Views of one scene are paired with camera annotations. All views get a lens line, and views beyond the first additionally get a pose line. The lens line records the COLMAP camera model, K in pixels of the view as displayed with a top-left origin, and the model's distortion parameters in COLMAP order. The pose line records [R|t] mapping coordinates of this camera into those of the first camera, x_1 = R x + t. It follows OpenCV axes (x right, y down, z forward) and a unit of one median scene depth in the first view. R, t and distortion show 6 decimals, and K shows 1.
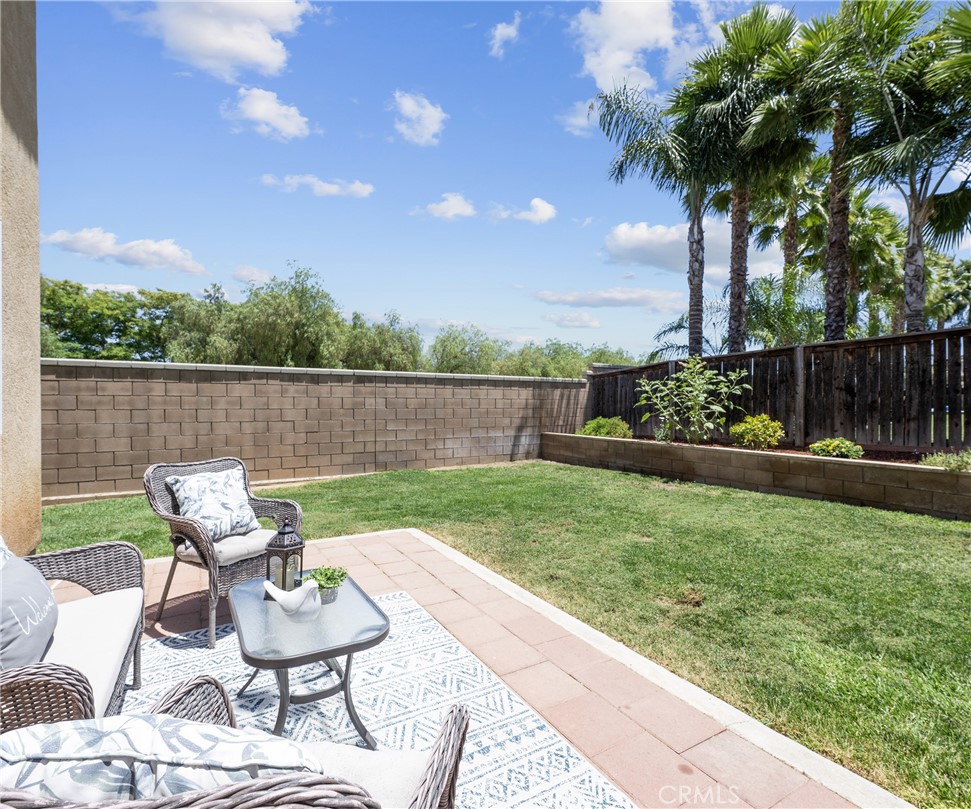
lens RADIAL K [[483.1, 0, 485.5], [0, 483.1, 404.5], [0, 0, 1]] dist [0.001258, -0.000769]
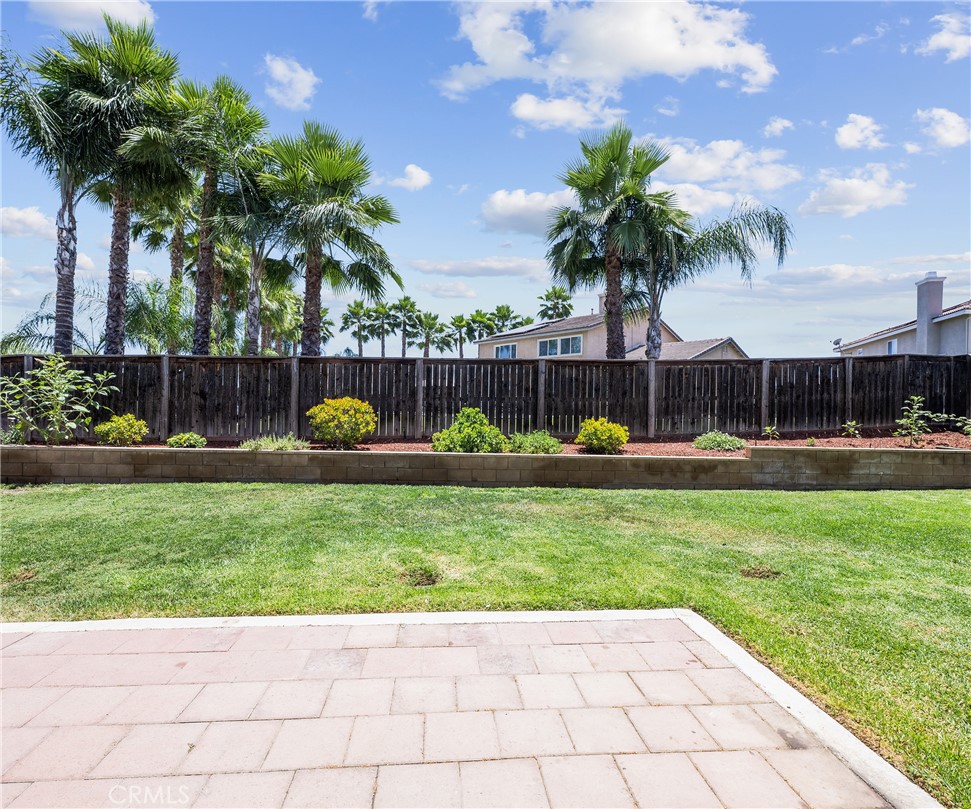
lens RADIAL K [[483.1, 0, 485.5], [0, 483.1, 404.5], [0, 0, 1]] dist [0.001258, -0.000769]
pose [[0.446550, 0.013755, 0.894653, -0.050499], [-0.016746, 0.999835, -0.007013, -0.007028], [-0.894602, -0.011850, 0.446707, -0.213483]]
